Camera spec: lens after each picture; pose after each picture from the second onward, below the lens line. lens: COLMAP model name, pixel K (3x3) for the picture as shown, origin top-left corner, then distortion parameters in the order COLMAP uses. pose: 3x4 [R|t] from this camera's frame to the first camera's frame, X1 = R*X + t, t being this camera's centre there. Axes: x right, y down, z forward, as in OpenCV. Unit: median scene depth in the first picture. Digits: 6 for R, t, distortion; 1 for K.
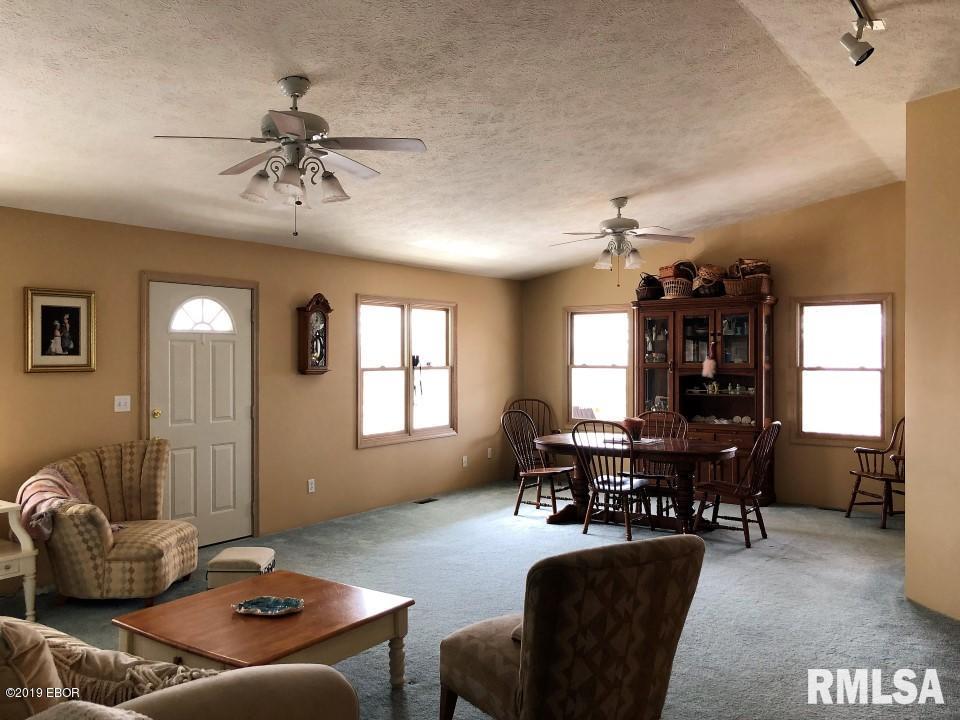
lens RADIAL K [[788.7, 0, 475.4], [0, 788.7, 361.8], [0, 0, 1]] dist [0.046333, -0.045468]
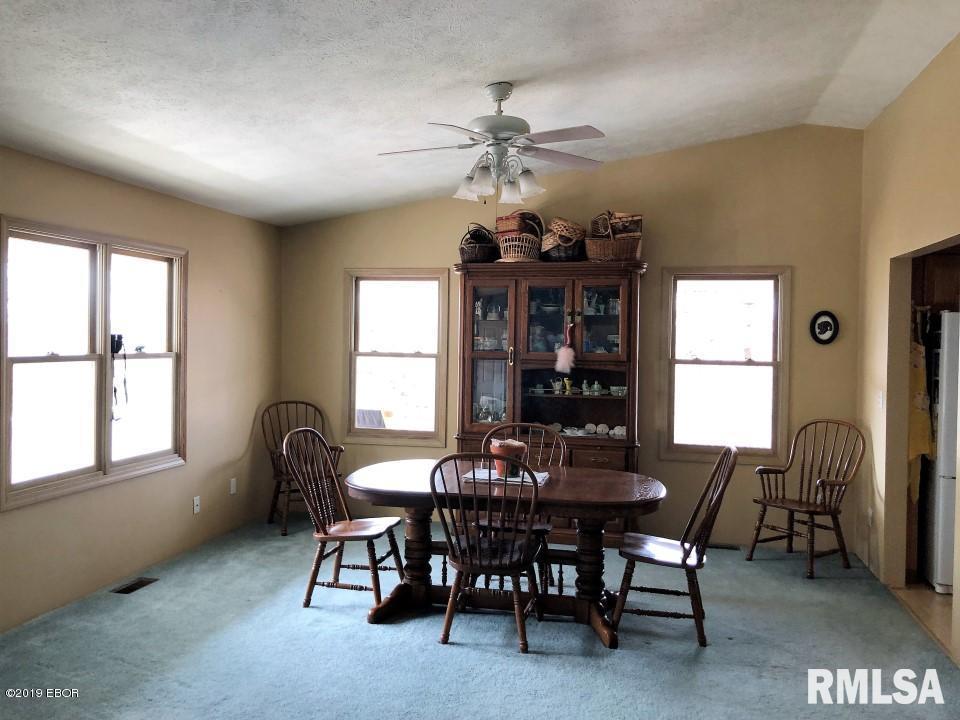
lens RADIAL K [[788.7, 0, 473.9], [0, 788.7, 351.9], [0, 0, 1]] dist [0.046333, -0.045468]
pose [[0.924173, 0.009950, 0.381844, -0.067743], [-0.014508, 0.999854, 0.009059, -0.005407], [-0.381698, -0.013911, 0.924182, 0.436970]]
